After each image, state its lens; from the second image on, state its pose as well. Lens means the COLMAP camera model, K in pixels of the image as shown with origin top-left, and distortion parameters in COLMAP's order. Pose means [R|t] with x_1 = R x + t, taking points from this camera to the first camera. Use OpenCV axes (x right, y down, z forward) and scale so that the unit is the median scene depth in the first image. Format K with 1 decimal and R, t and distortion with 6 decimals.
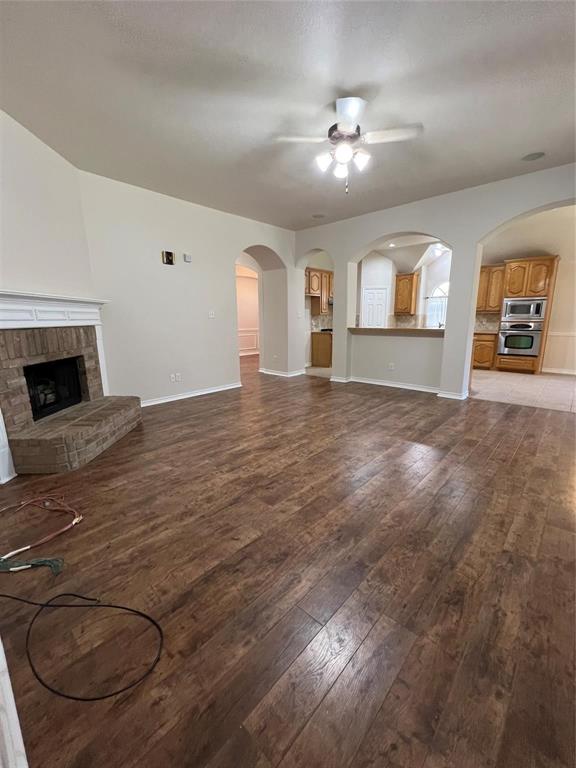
lens RADIAL K [[312.7, 0, 288.7], [0, 312.7, 385.7], [0, 0, 1]] dist [0.004589, 0.000231]
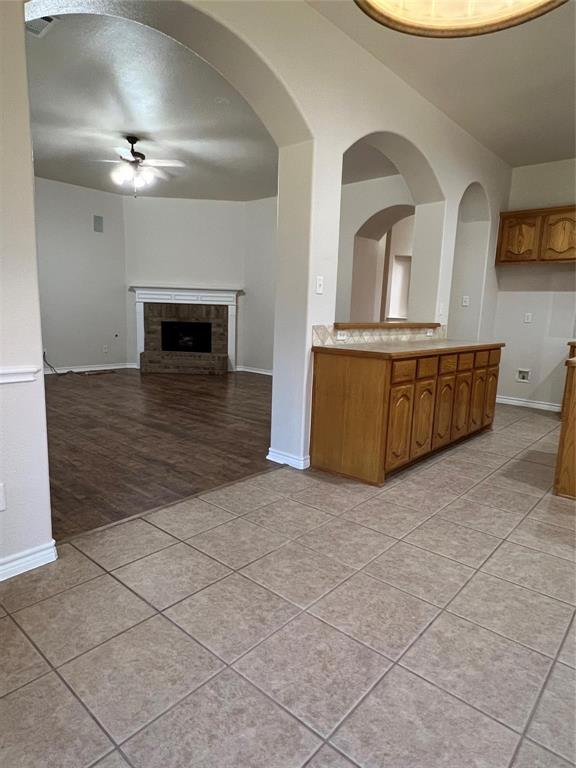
lens RADIAL K [[467.1, 0, 284.9], [0, 467.1, 385.5], [0, 0, 1]] dist [0.017757, -0.001290]
pose [[0.026173, 0.170064, -0.985085, 1.424375], [-0.244837, 0.956501, 0.158623, -0.216355], [0.969211, 0.237034, 0.066673, 1.059023]]
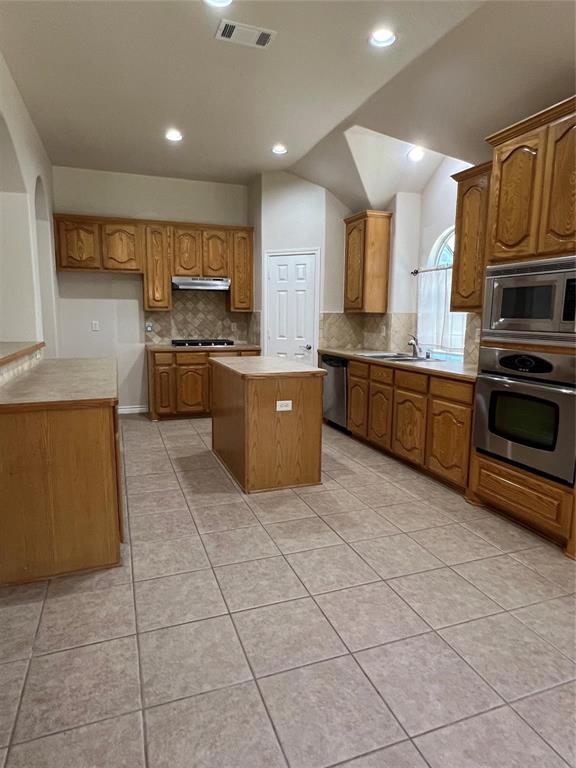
lens RADIAL K [[467.1, 0, 283.6], [0, 467.1, 383.3], [0, 0, 1]] dist [0.017757, -0.001290]
pose [[0.885458, 0.083074, -0.457234, 1.161455], [-0.111271, 0.993172, -0.035033, -0.210148], [0.451201, 0.081897, 0.888656, 0.849540]]
